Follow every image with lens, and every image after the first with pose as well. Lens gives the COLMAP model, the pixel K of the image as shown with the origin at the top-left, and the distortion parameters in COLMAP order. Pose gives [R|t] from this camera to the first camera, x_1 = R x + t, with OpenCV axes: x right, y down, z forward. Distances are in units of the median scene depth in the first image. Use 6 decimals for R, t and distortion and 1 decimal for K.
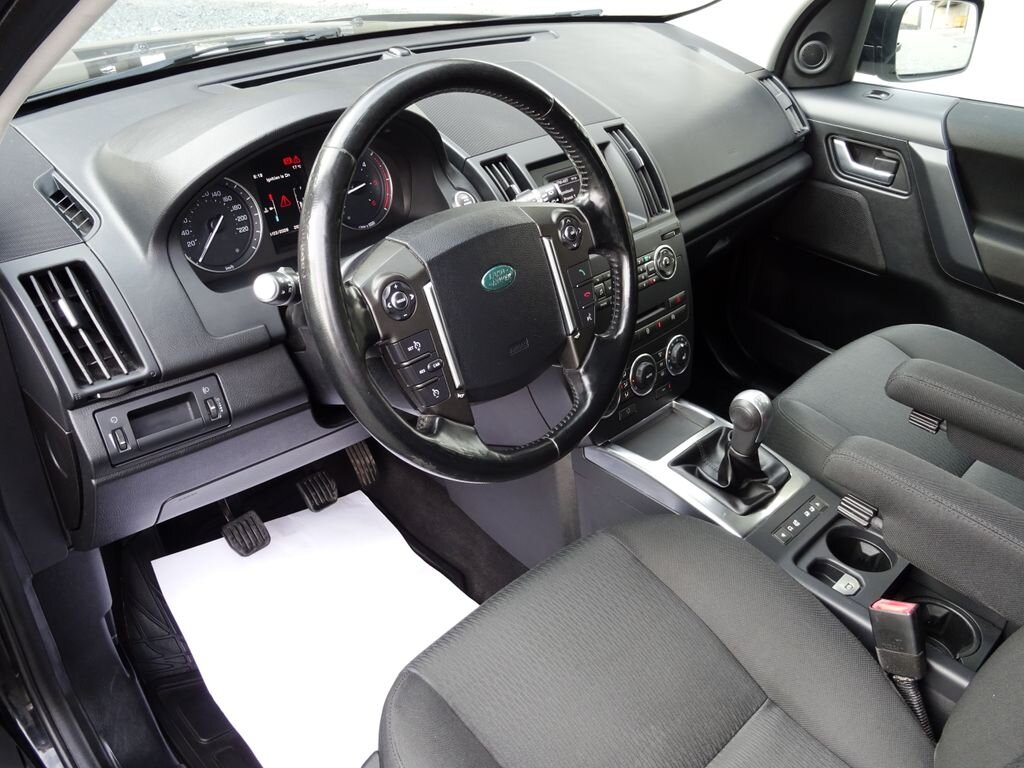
lens RADIAL K [[872.2, 0, 514.7], [0, 872.2, 388.7], [0, 0, 1]] dist [-0.008919, 0.009658]
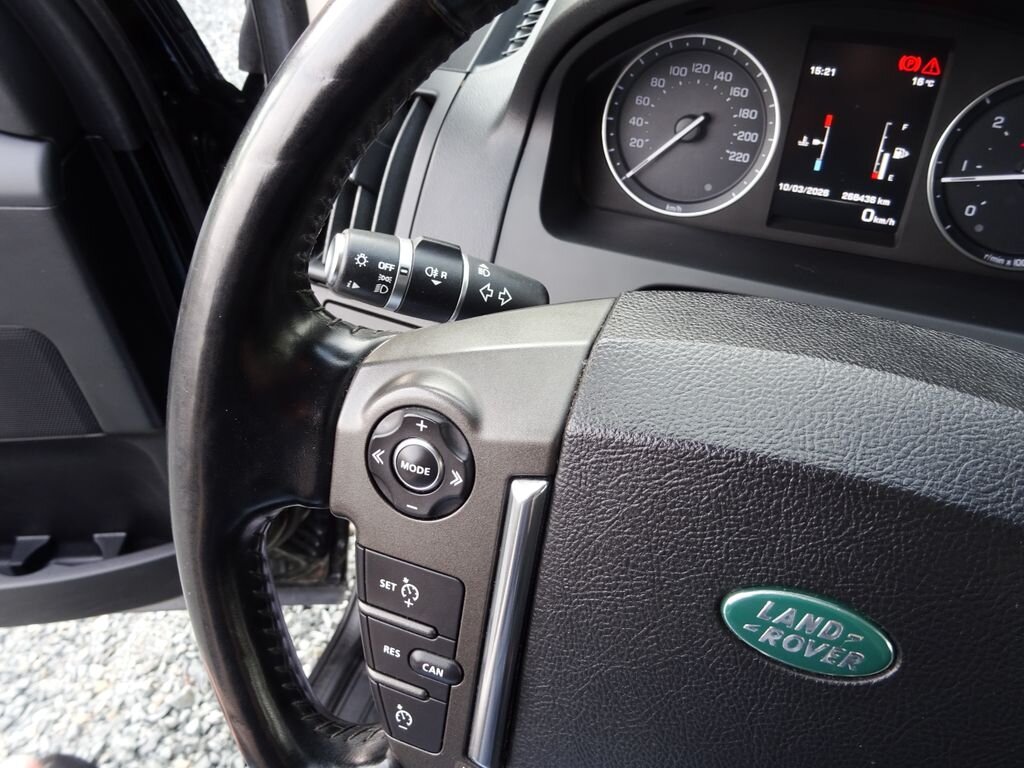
lens RADIAL K [[788.3, 0, 509.3], [0, 788.3, 383.2], [0, 0, 1]] dist [0.006472, -0.012321]
pose [[0.397485, 0.575996, -0.714307, 0.052098], [-0.456954, 0.799307, 0.390259, -0.161939], [0.795738, 0.171283, 0.580916, 0.515490]]
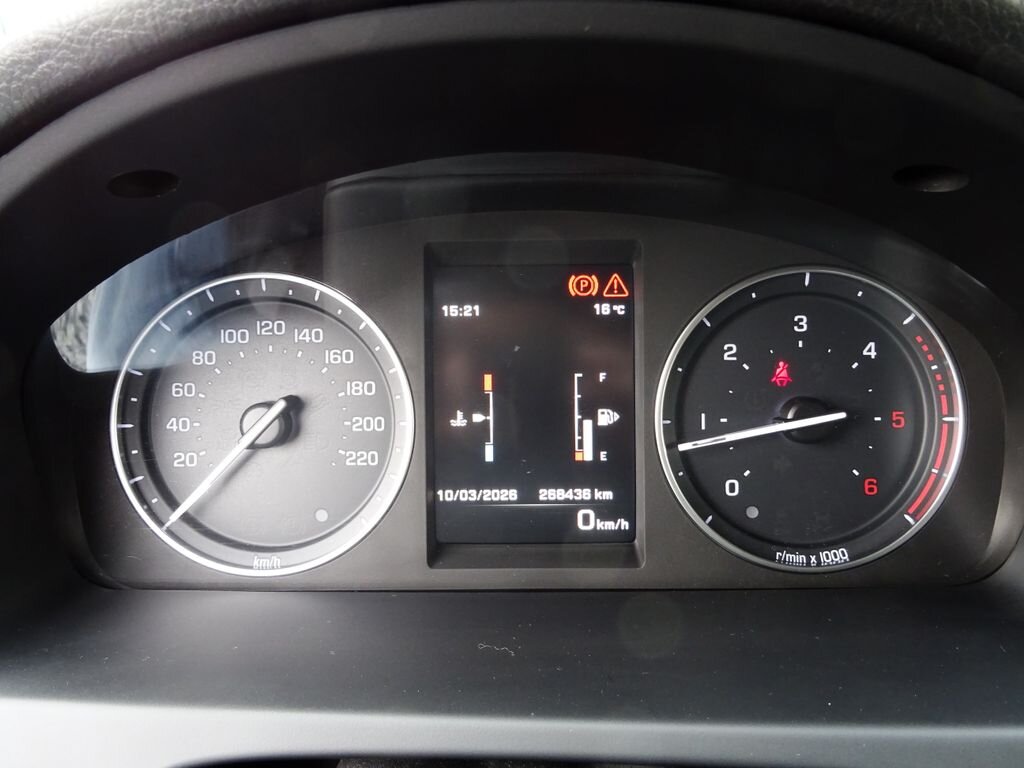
lens RADIAL K [[788.3, 0, 511.2], [0, 788.3, 383.8], [0, 0, 1]] dist [0.006472, -0.012321]
pose [[0.685838, 0.204110, -0.698545, -0.064366], [-0.351153, 0.933546, -0.071990, -0.170365], [0.637430, 0.294670, 0.711935, 0.677117]]
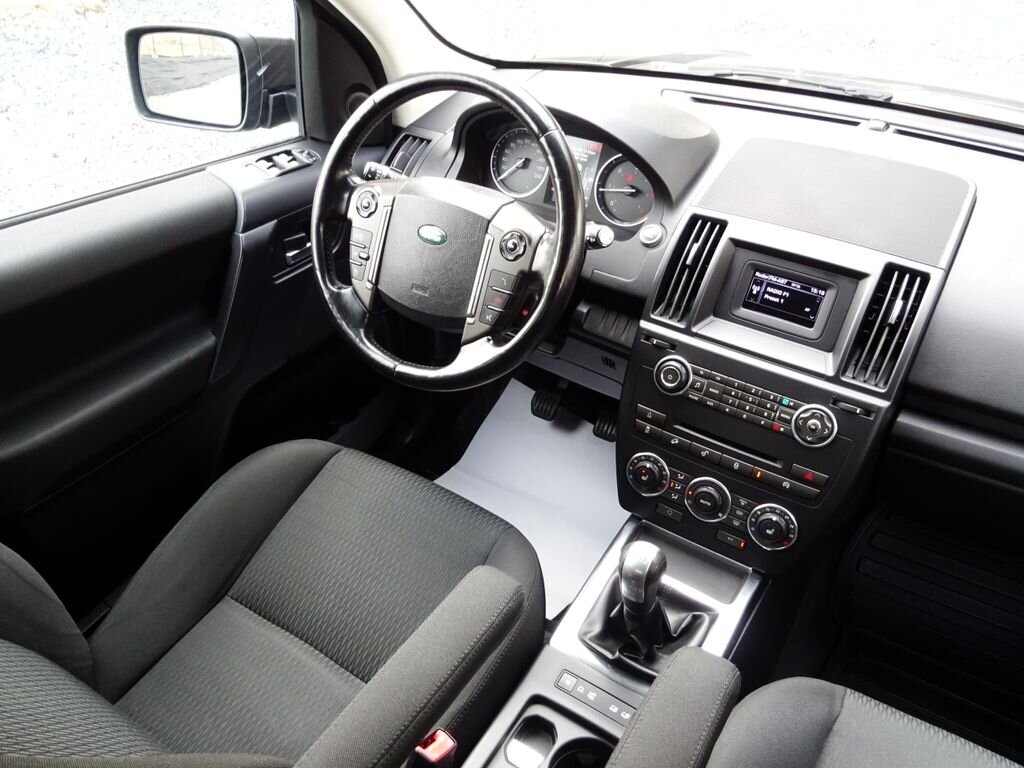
lens RADIAL K [[788.3, 0, 509.8], [0, 788.3, 381.0], [0, 0, 1]] dist [0.006472, -0.012321]
pose [[0.196069, 0.535318, -0.821579, 0.731096], [-0.539612, 0.758475, 0.365423, -0.304890], [0.818765, 0.371686, 0.437578, 0.440496]]
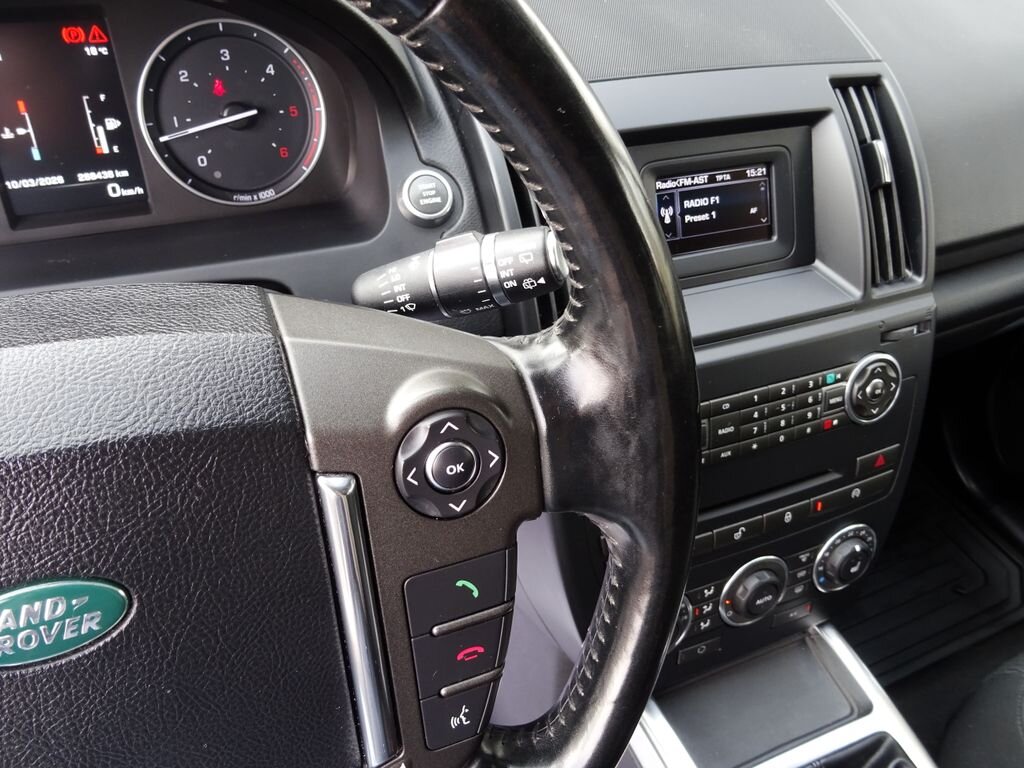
lens RADIAL K [[788.3, 0, 516.3], [0, 788.3, 387.1], [0, 0, 1]] dist [0.006472, -0.012321]
pose [[0.923702, 0.283754, -0.257405, 0.106892], [-0.242473, 0.953191, 0.180647, -0.183128], [0.296616, -0.104450, 0.949268, 0.549723]]
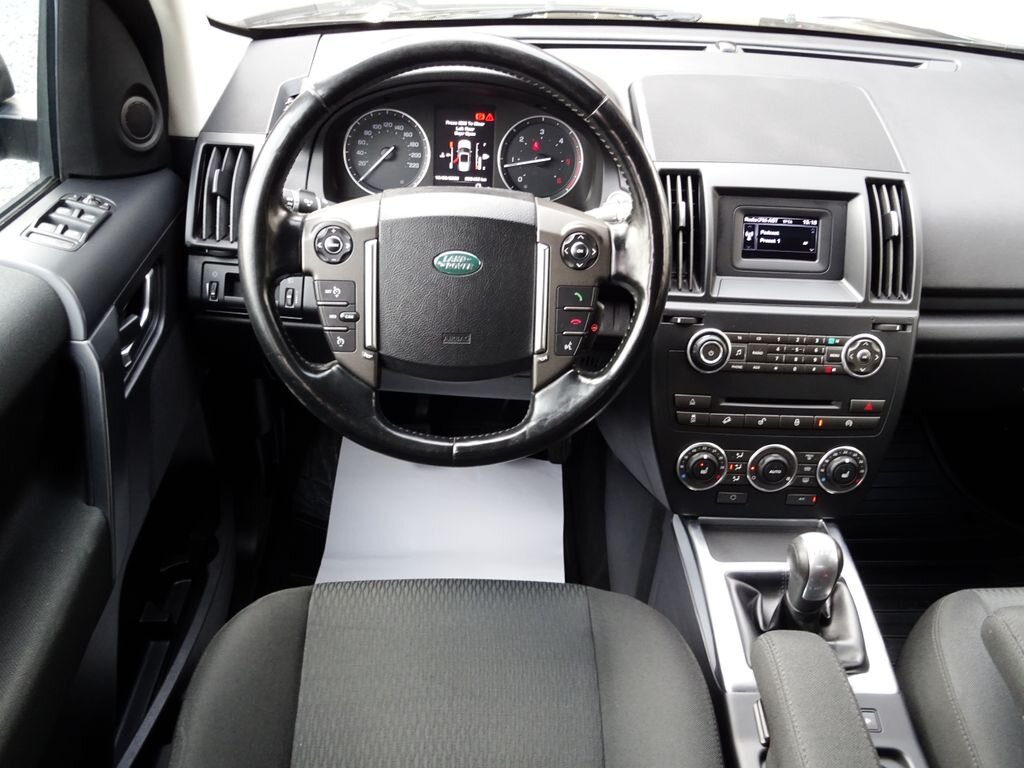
lens RADIAL K [[872.2, 0, 510.0], [0, 872.2, 385.3], [0, 0, 1]] dist [-0.008919, 0.009658]
pose [[0.719027, 0.397373, -0.570171, 0.421348], [-0.392852, 0.909156, 0.138210, -0.107414], [0.573296, 0.124616, 0.809817, 0.177556]]
